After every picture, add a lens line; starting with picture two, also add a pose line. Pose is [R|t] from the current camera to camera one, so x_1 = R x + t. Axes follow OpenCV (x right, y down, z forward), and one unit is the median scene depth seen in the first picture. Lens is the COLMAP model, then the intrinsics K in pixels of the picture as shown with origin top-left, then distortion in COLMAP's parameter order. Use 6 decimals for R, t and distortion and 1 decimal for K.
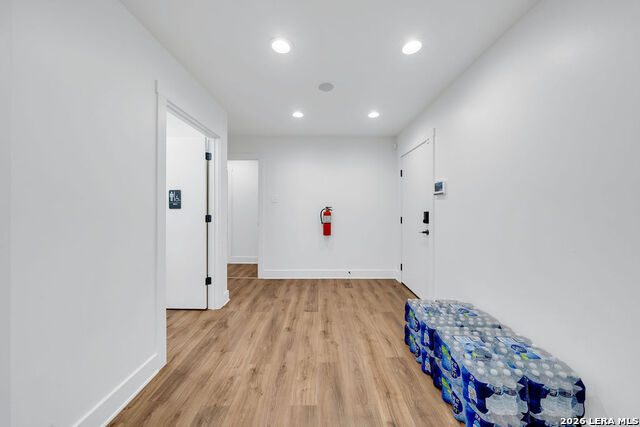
lens RADIAL K [[219.0, 0, 320.3], [0, 219.0, 212.0], [0, 0, 1]] dist [-0.002307, -0.000232]
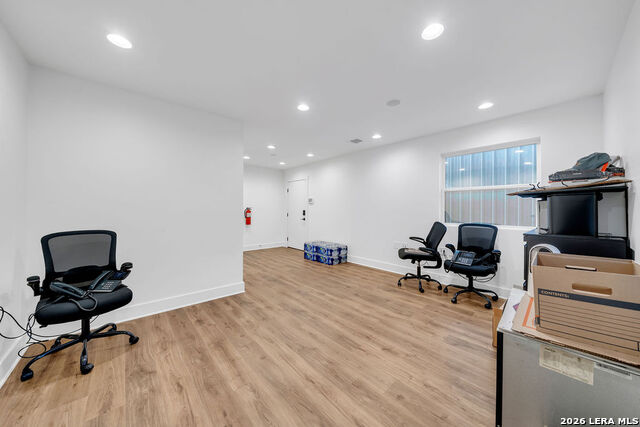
lens RADIAL K [[219.0, 0, 320.6], [0, 219.0, 210.8], [0, 0, 1]] dist [-0.002307, -0.000232]
pose [[0.743865, -0.001352, 0.668329, -1.015504], [0.005146, 0.999980, -0.003704, 0.015660], [-0.668310, 0.006195, 0.743857, -0.918536]]
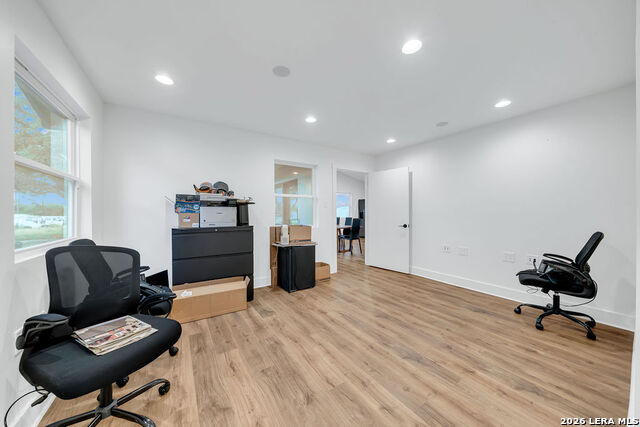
lens RADIAL K [[219.0, 0, 320.0], [0, 219.0, 211.7], [0, 0, 1]] dist [-0.002307, -0.000232]
pose [[-0.833424, 0.003633, -0.552622, 0.984888], [-0.004993, 0.999888, 0.014104, -0.018027], [0.552611, 0.014514, -0.833313, 1.087572]]
